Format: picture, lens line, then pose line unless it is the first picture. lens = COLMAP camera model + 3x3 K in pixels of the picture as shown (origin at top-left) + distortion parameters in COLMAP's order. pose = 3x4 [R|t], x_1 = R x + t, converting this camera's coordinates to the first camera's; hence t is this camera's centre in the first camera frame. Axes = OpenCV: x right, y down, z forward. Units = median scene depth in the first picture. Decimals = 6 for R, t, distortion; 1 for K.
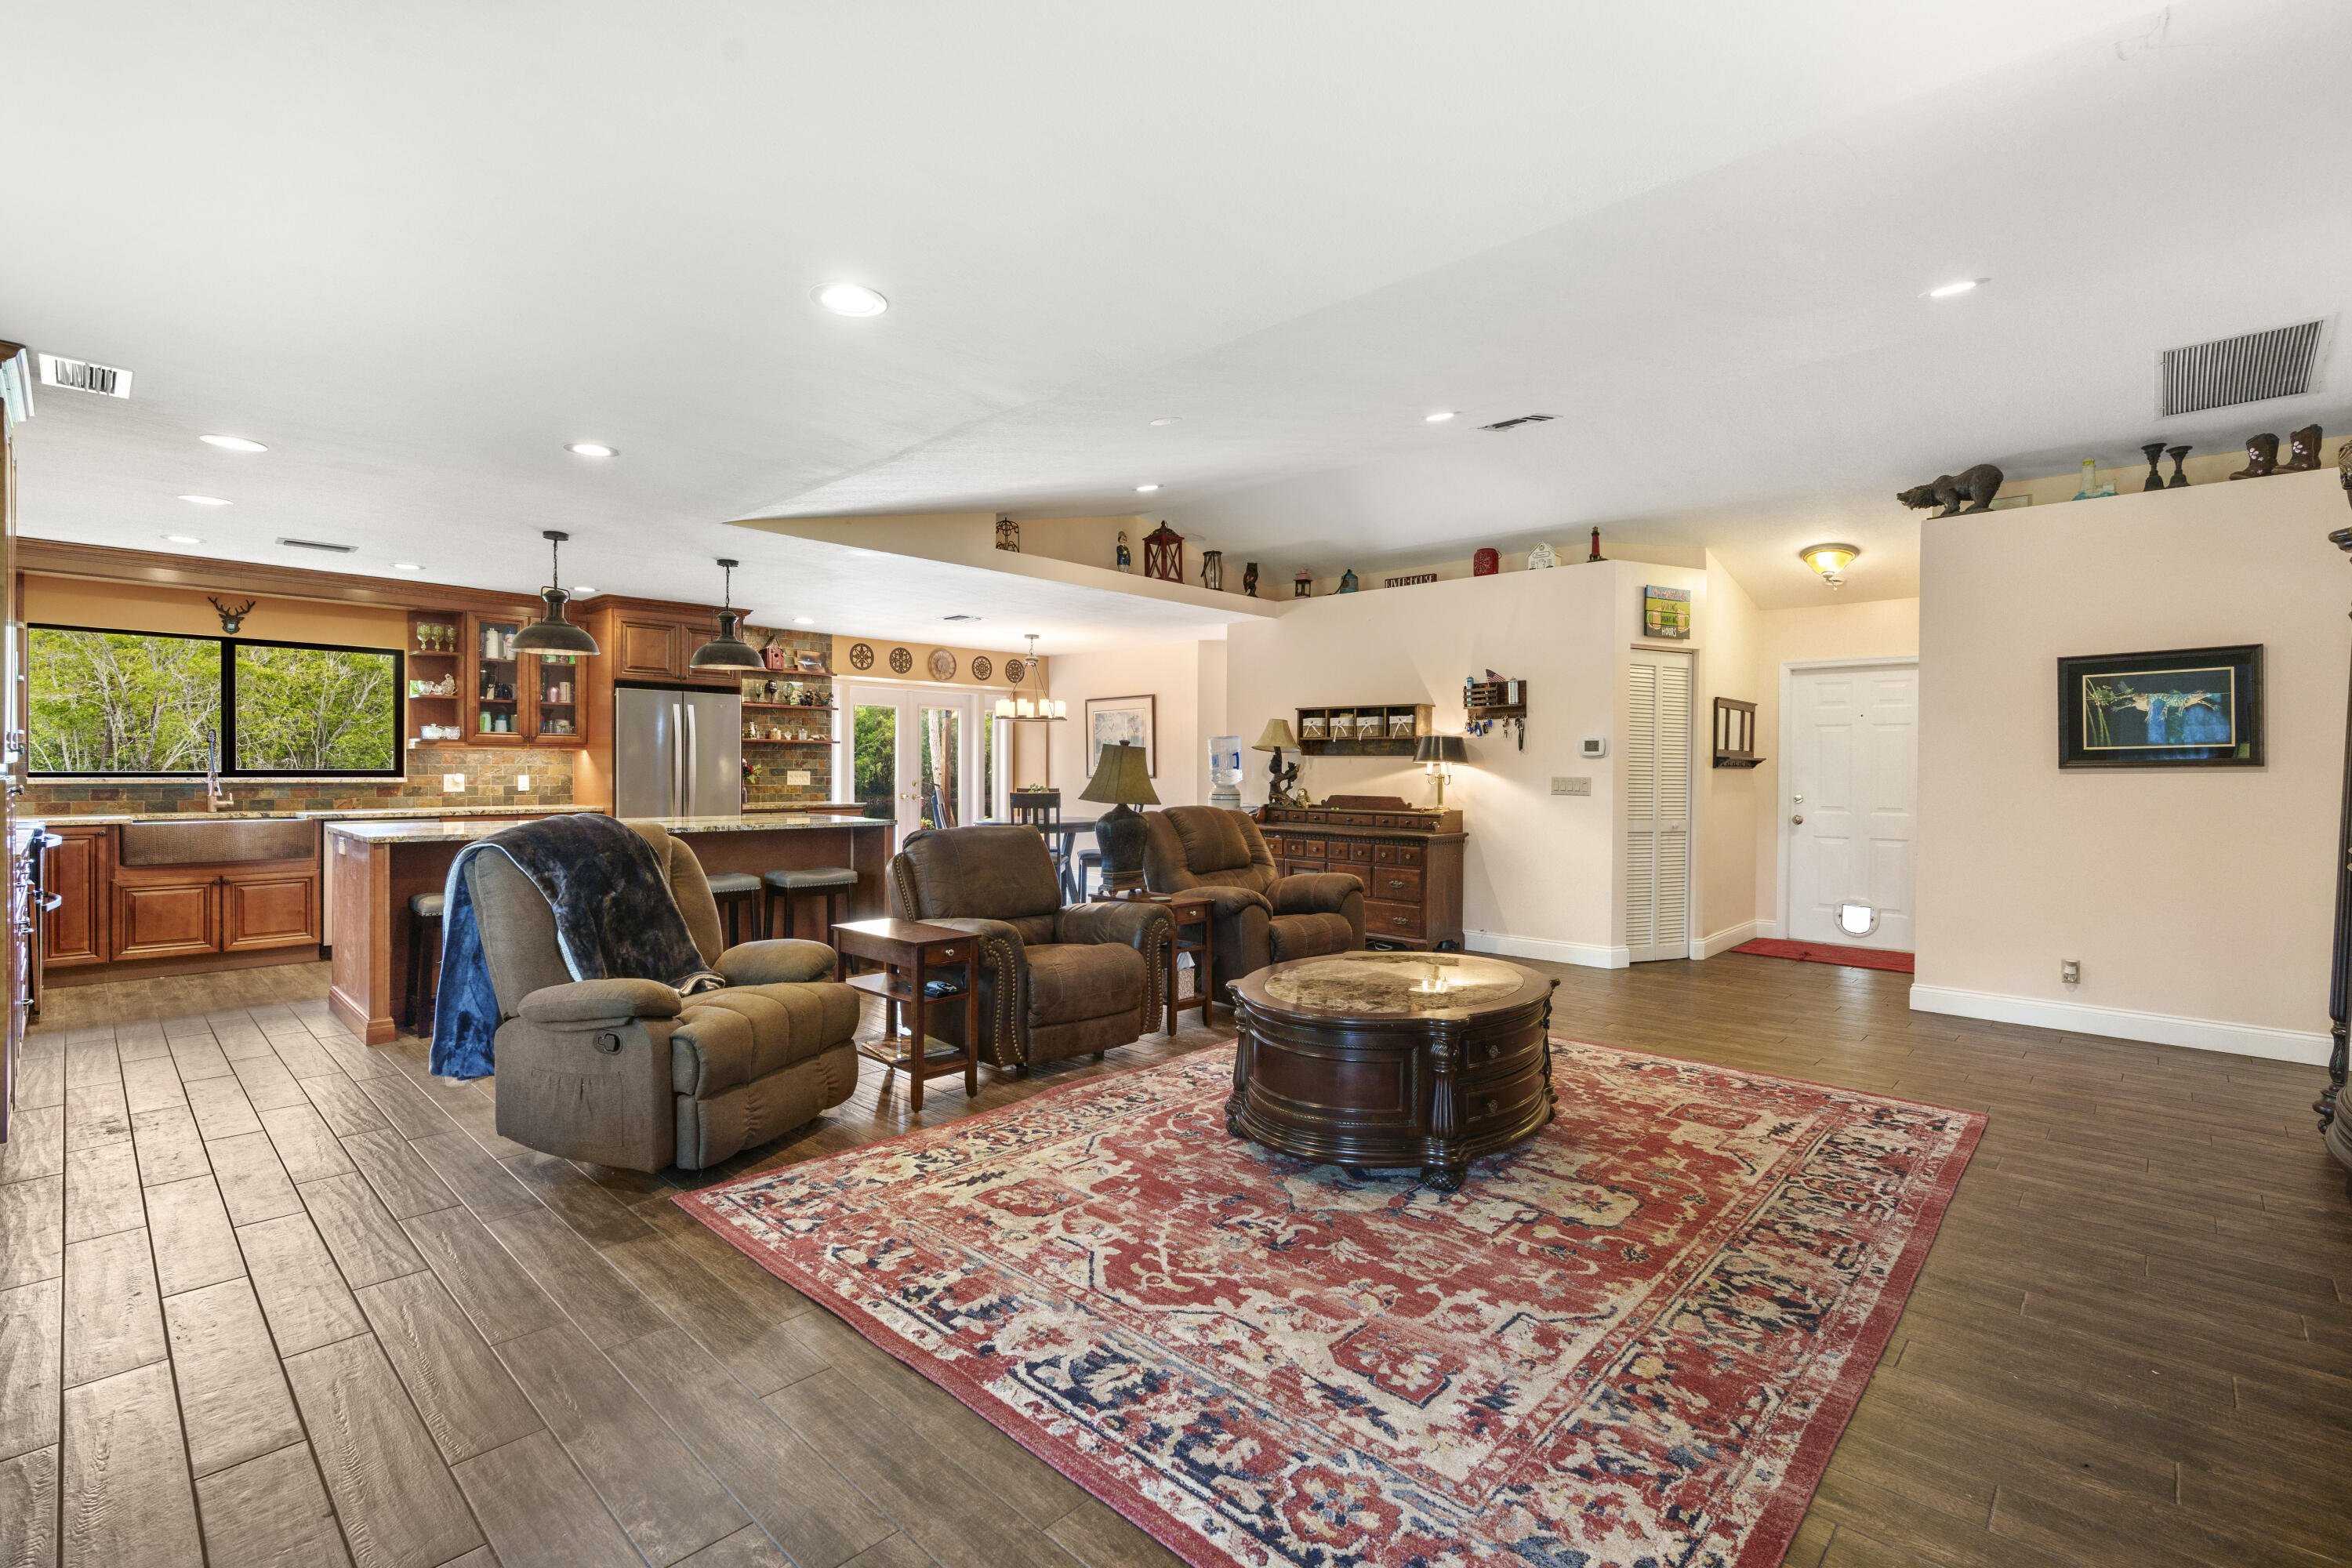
lens RADIAL K [[1063.3, 0, 1186.1], [0, 1063.3, 776.8], [0, 0, 1]] dist [-0.012592, 0.003708]
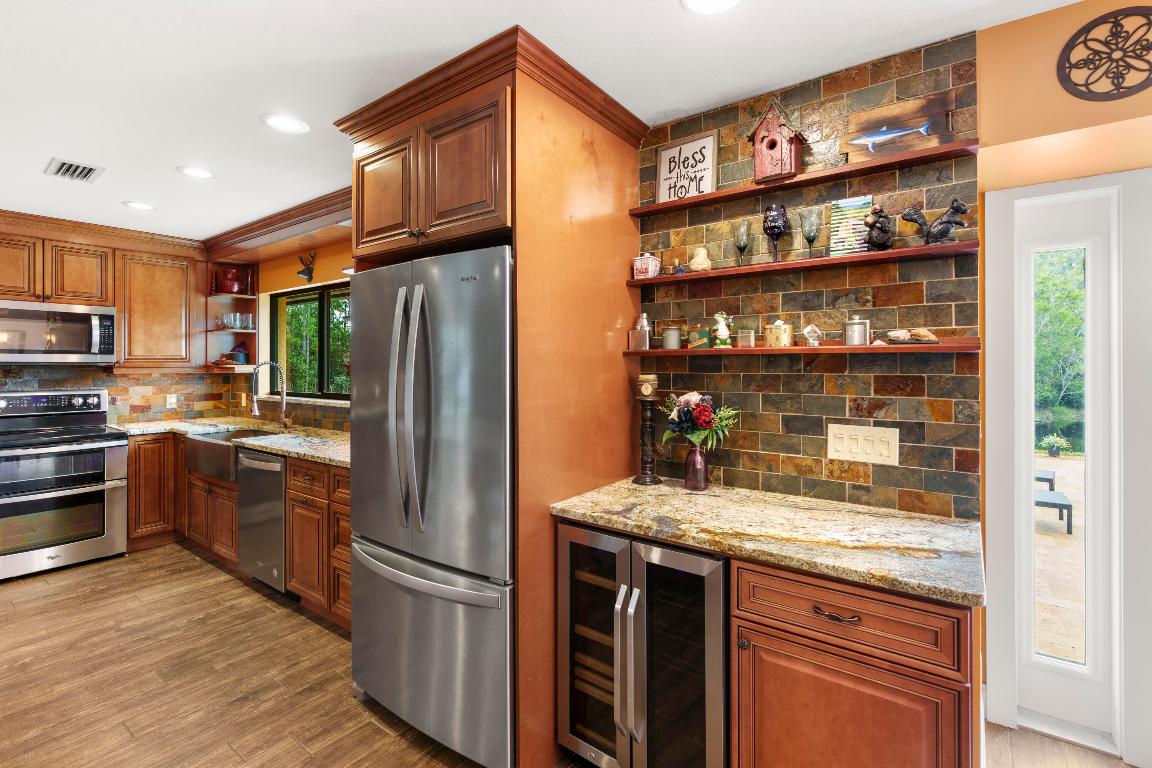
lens RADIAL K [[520.8, 0, 581.1], [0, 520.8, 363.9], [0, 0, 1]] dist [-0.012592, 0.003708]
pose [[0.111125, -0.010175, -0.993754, -0.486739], [-0.005956, 0.999923, -0.010904, -0.064837], [0.993789, 0.007130, 0.111056, 2.260332]]
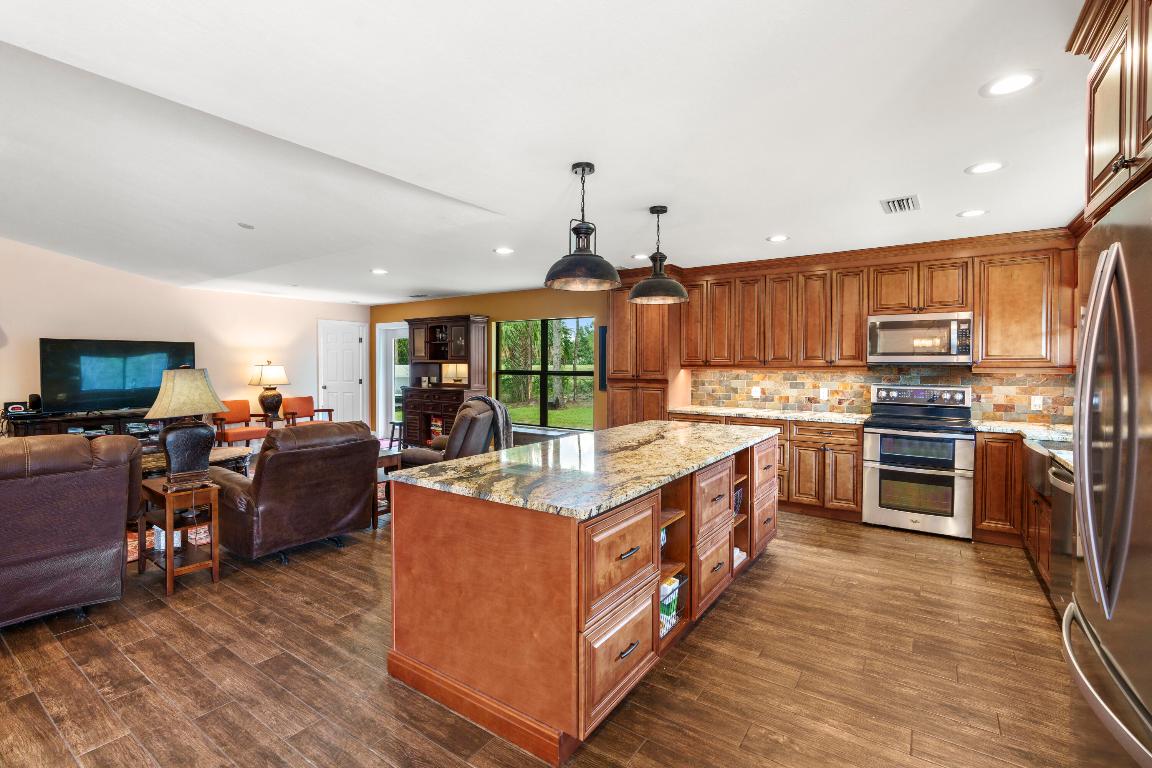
lens RADIAL K [[520.8, 0, 577.1], [0, 520.8, 373.5], [0, 0, 1]] dist [-0.012592, 0.003708]
pose [[-0.990054, -0.009196, -0.140386, -0.621240], [-0.012832, 0.999605, 0.025017, -0.066780], [0.140101, 0.026570, -0.989781, 2.441241]]
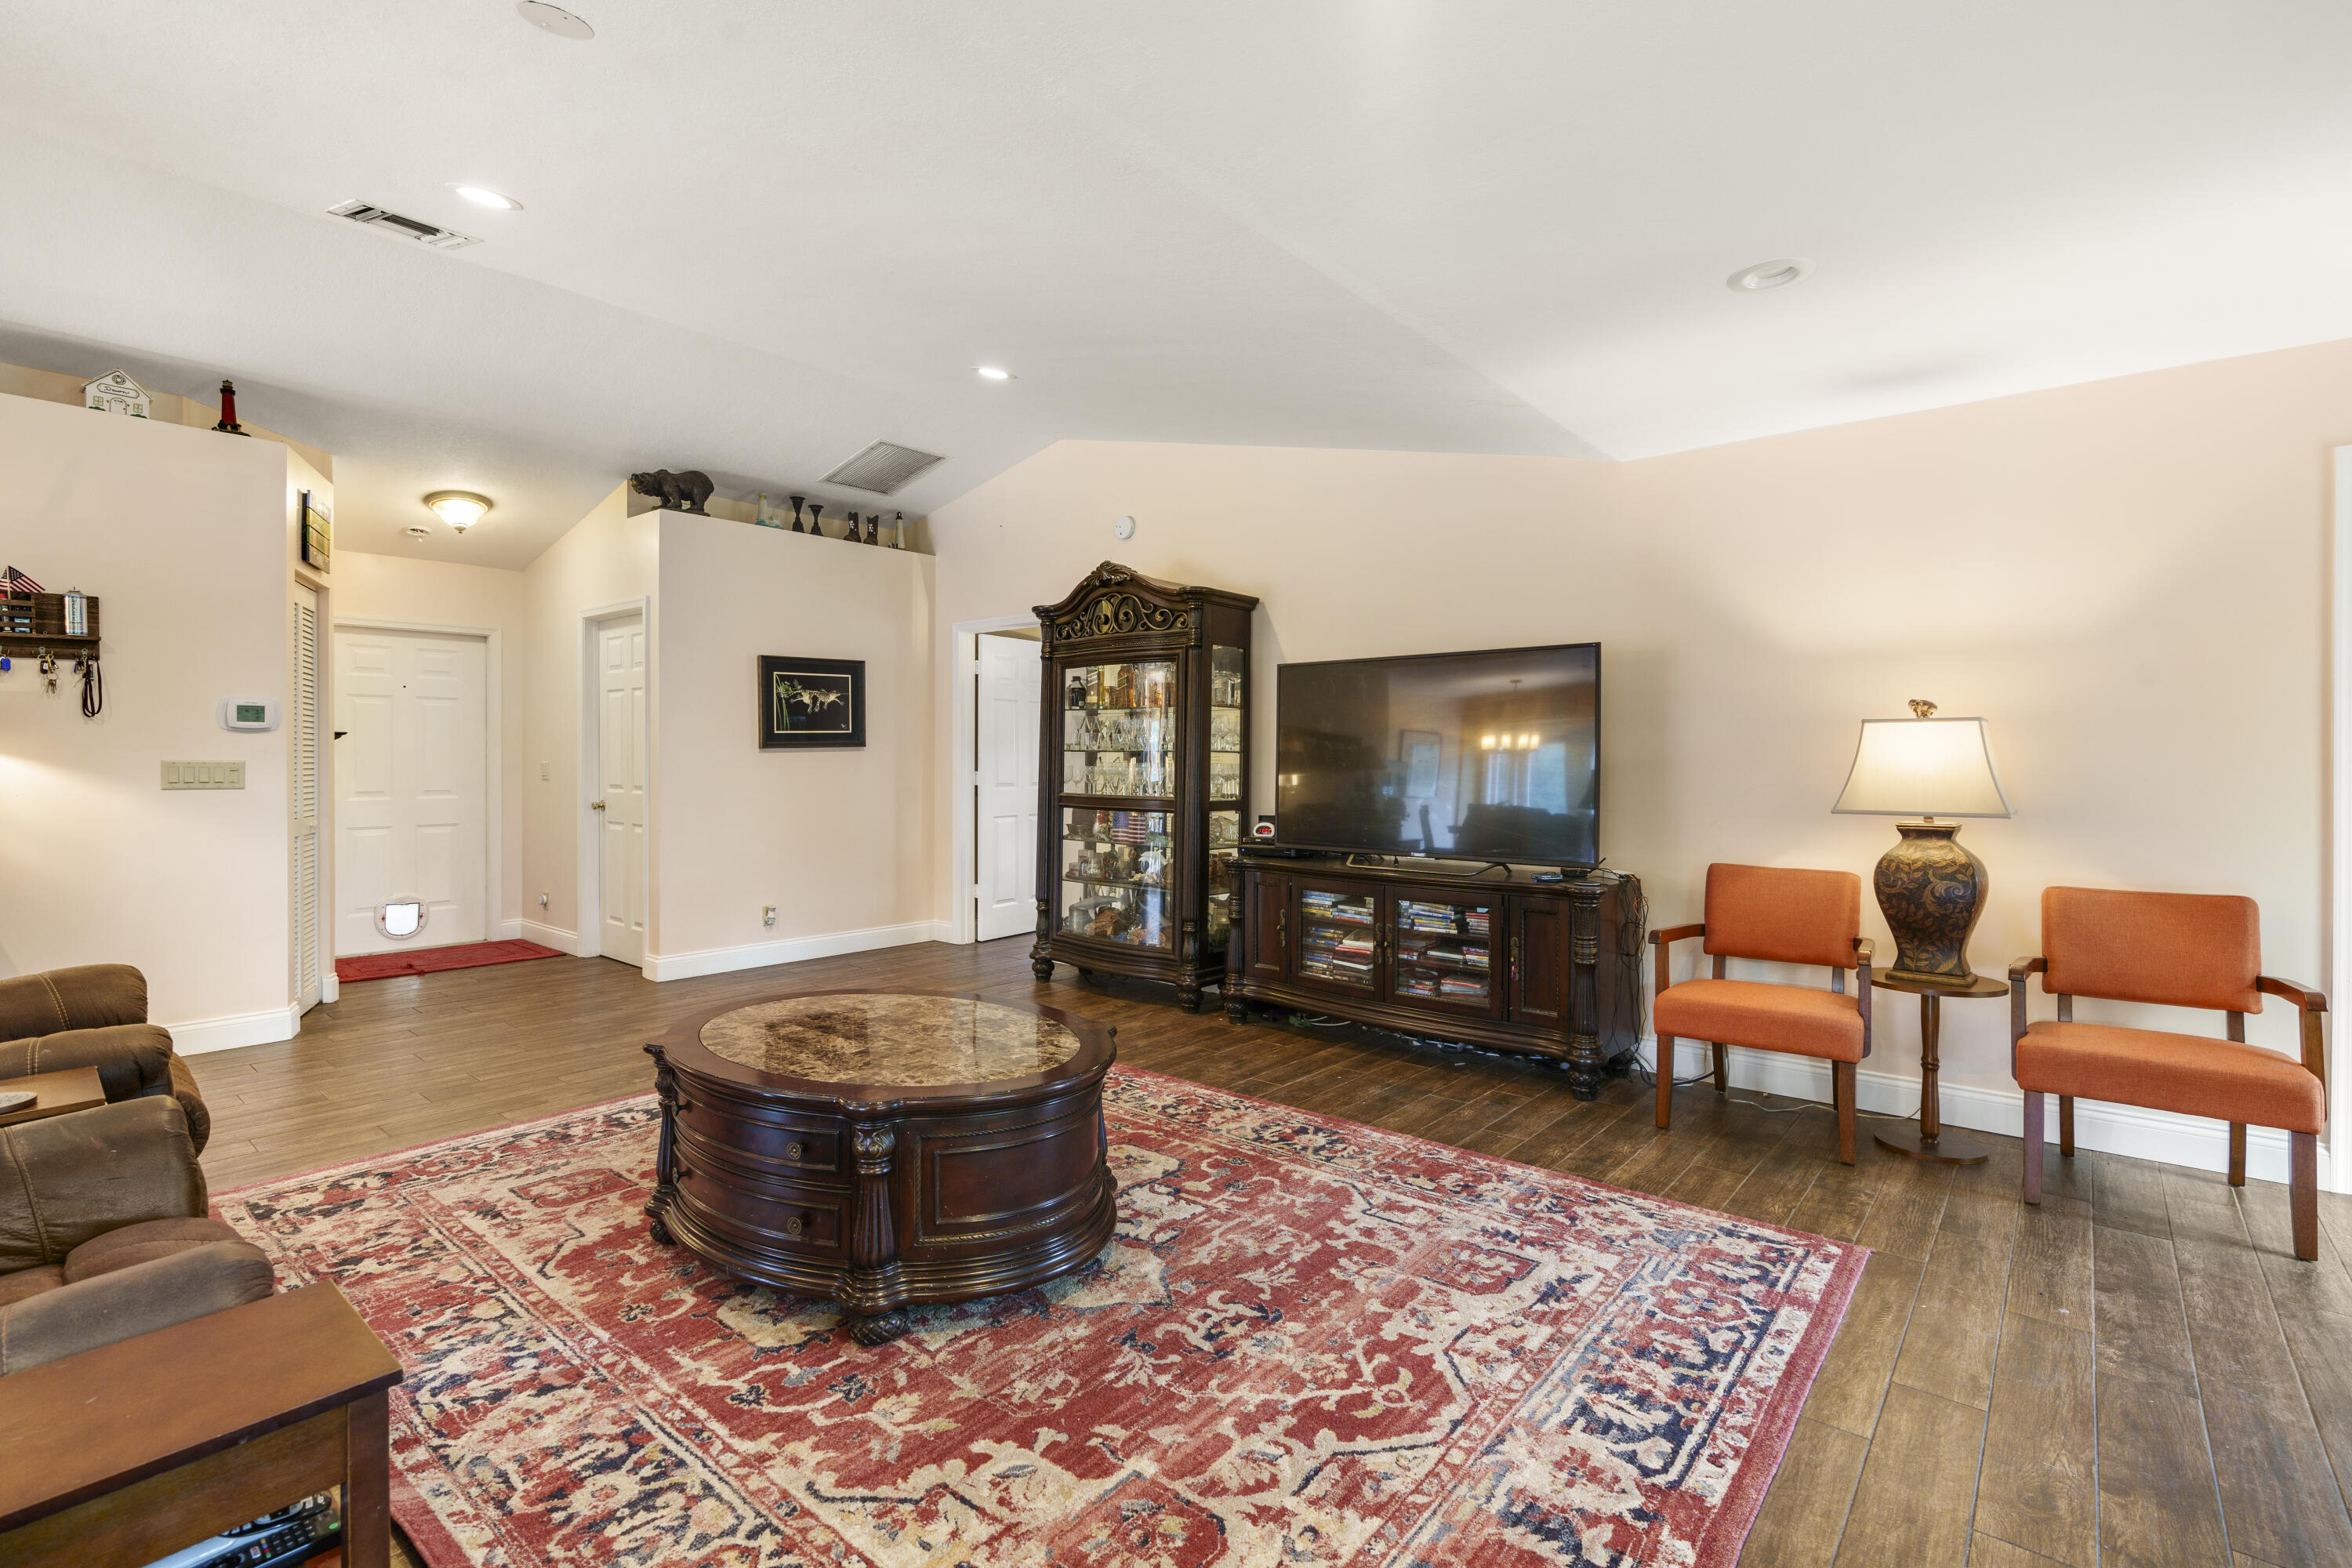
lens RADIAL K [[1063.3, 0, 1173.3], [0, 1063.3, 778.1], [0, 0, 1]] dist [-0.012592, 0.003708]
pose [[-0.045090, -0.029380, 0.998551, -0.562805], [0.003691, 0.999556, 0.029576, -0.011825], [-0.998976, 0.005019, -0.044962, 0.836548]]
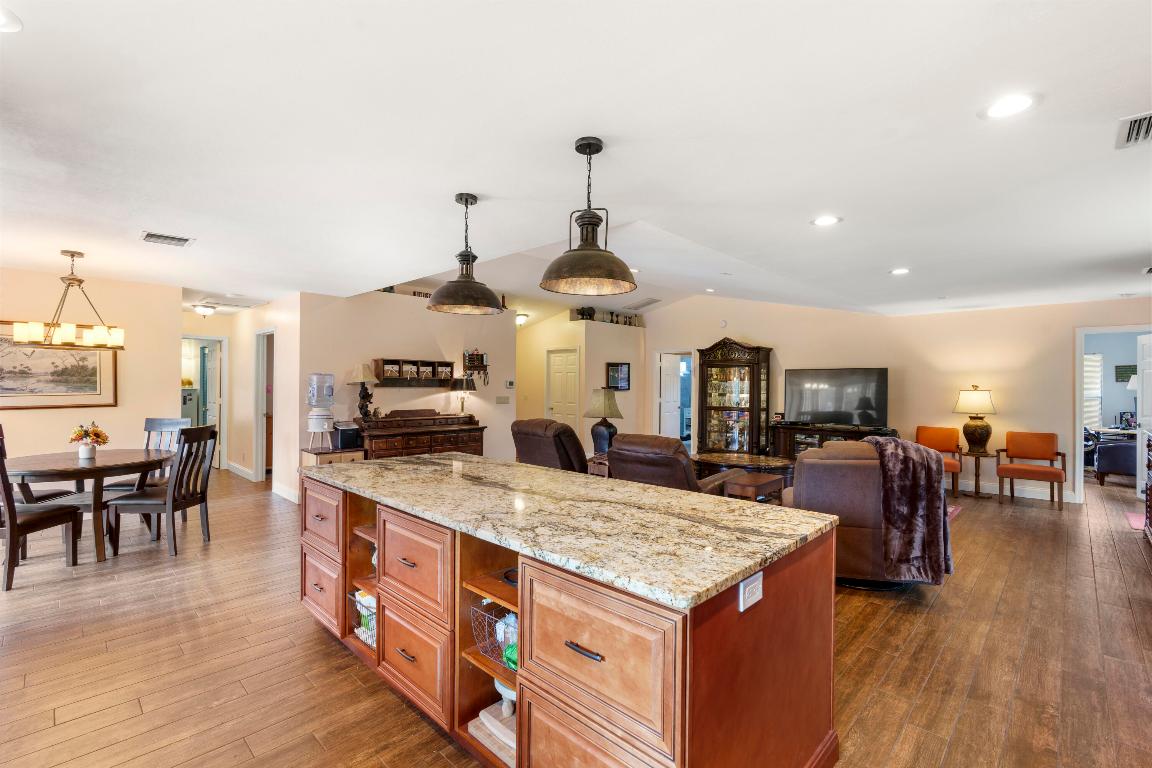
lens RADIAL K [[520.8, 0, 575.1], [0, 520.8, 390.6], [0, 0, 1]] dist [-0.012592, 0.003708]
pose [[0.018567, -0.019210, 0.999643, -1.544573], [0.000164, 0.999815, 0.019210, -0.067589], [-0.999828, -0.000193, 0.018566, 1.536299]]
